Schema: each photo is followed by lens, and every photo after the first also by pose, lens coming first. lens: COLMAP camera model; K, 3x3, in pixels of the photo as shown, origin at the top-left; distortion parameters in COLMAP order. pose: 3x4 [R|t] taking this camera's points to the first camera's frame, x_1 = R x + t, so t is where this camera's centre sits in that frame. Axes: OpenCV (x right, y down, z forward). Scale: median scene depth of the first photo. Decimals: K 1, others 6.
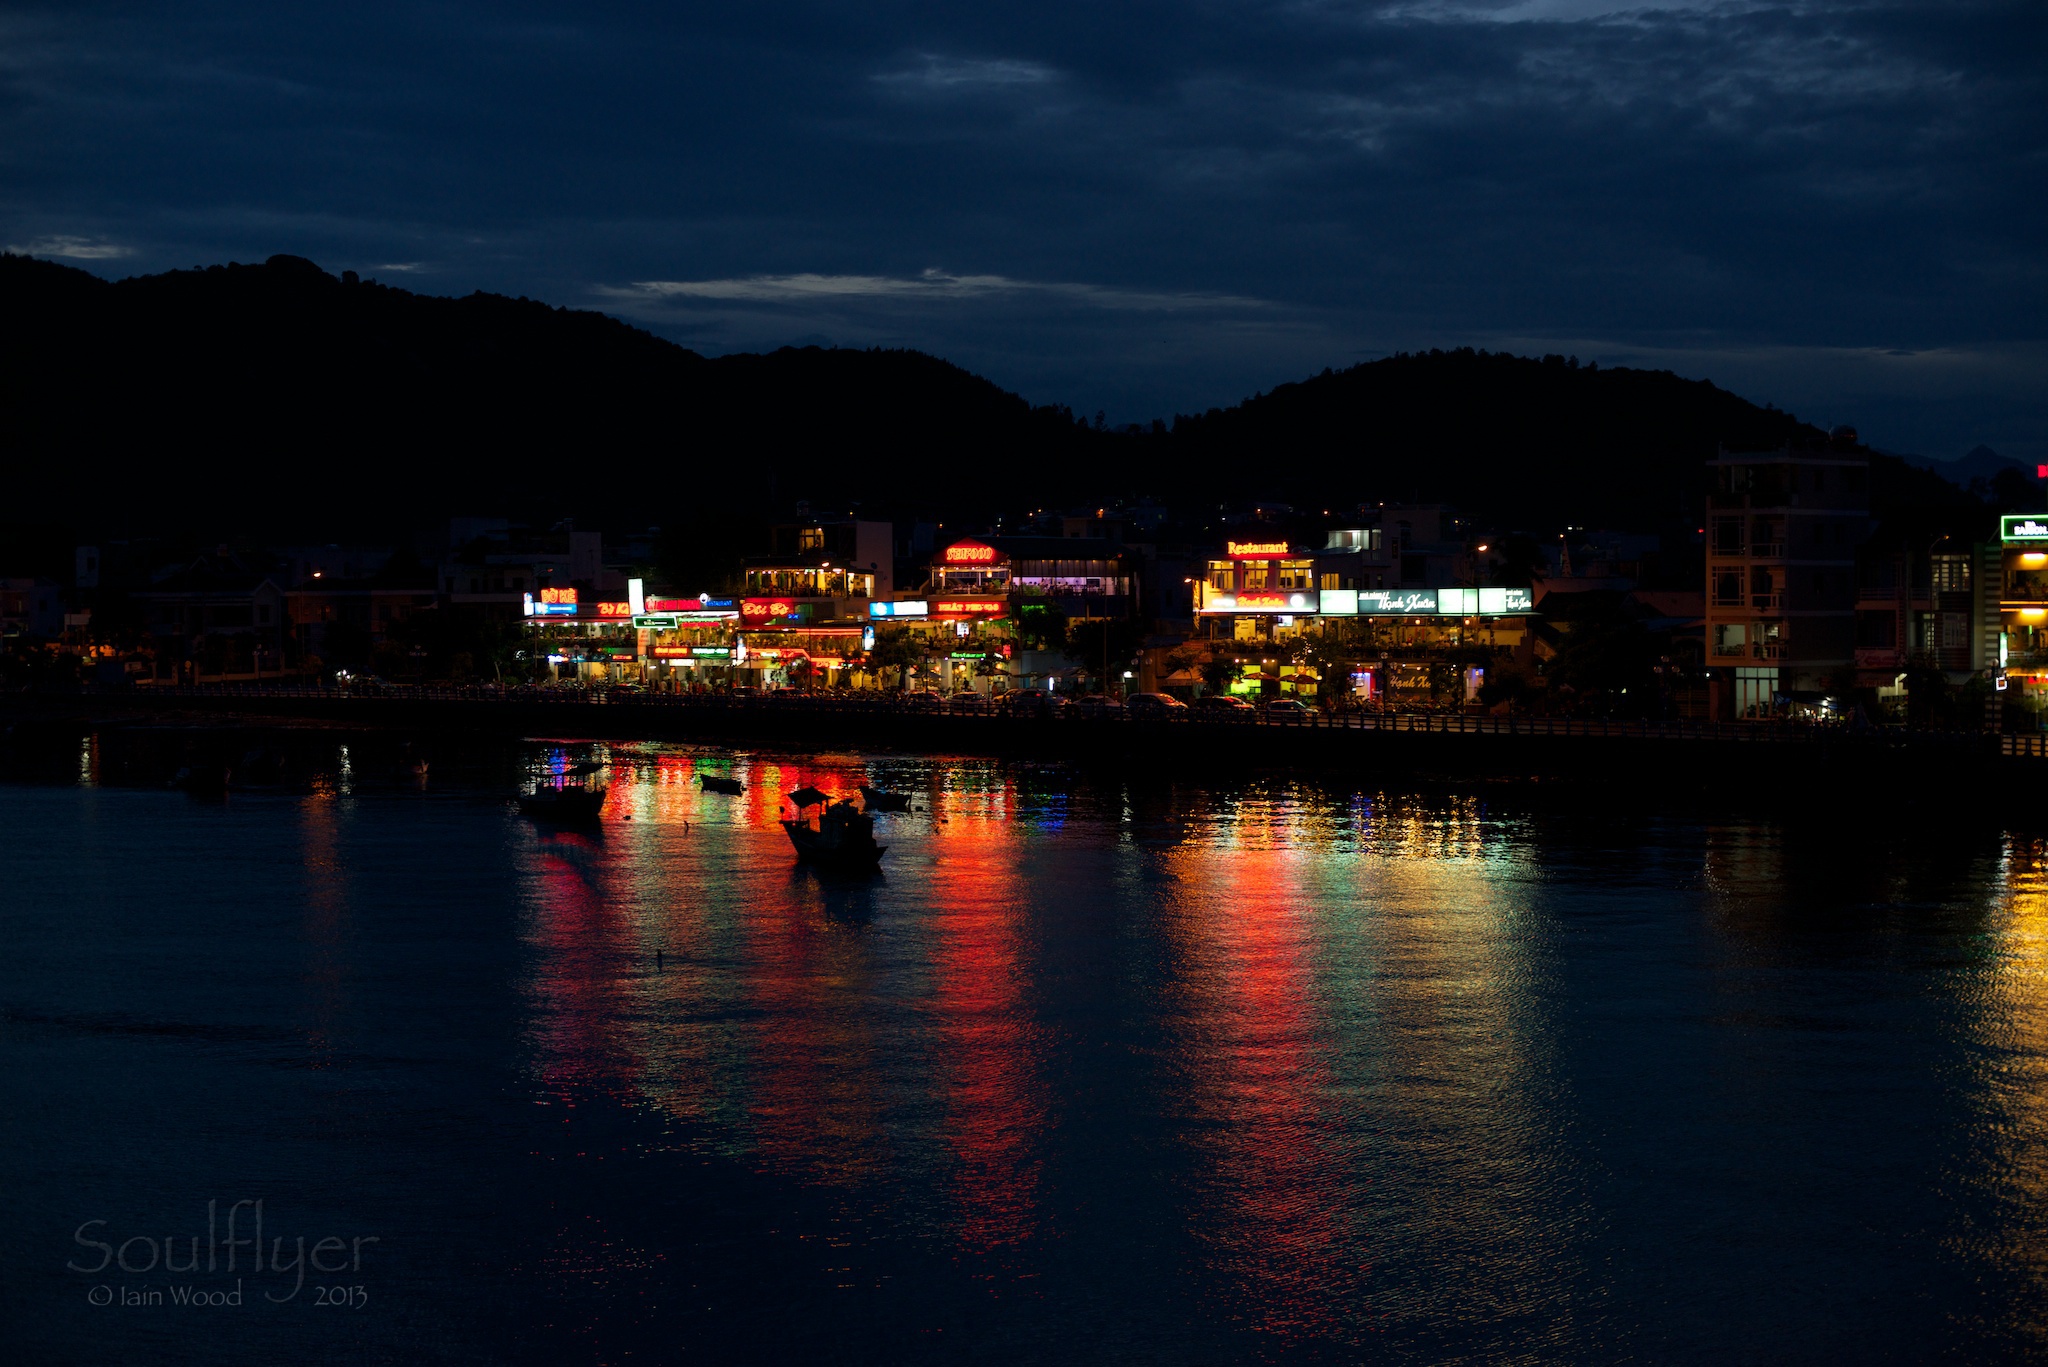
lens RADIAL K [[3077.1, 0, 1035.0], [0, 3077.1, 668.6], [0, 0, 1]] dist [-0.079515, 0.000000]
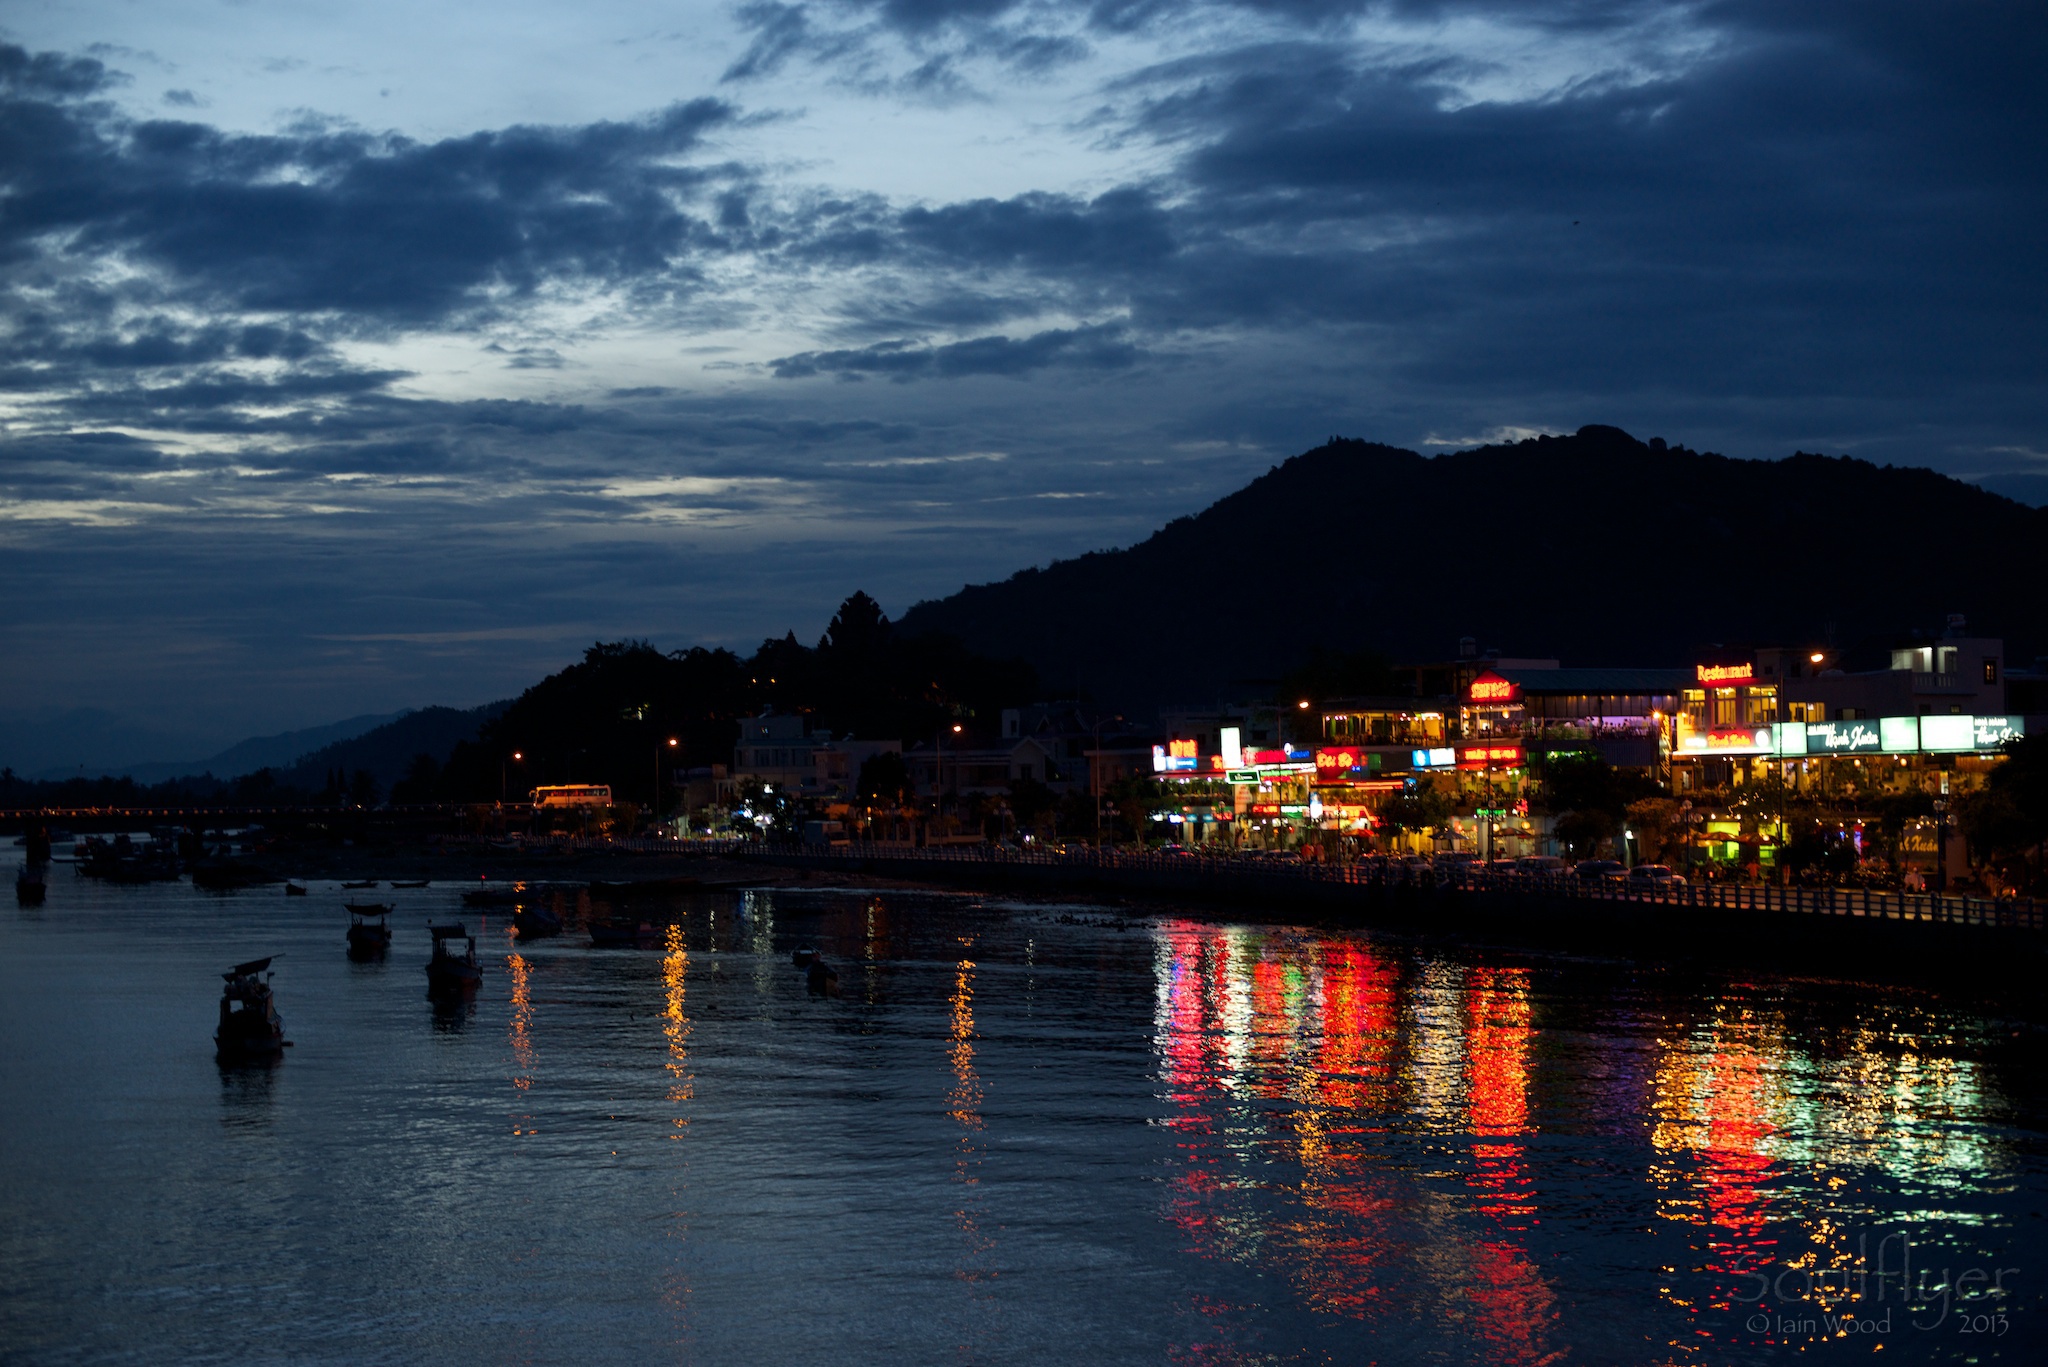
lens RADIAL K [[3077.1, 0, 1031.0], [0, 3077.1, 705.4], [0, 0, 1]] dist [-0.079515, 0.000000]
pose [[0.886565, -0.015717, -0.462337, 0.244907], [-0.005652, 0.998980, -0.044799, 0.004641], [0.462570, 0.042330, 0.885572, 0.201849]]
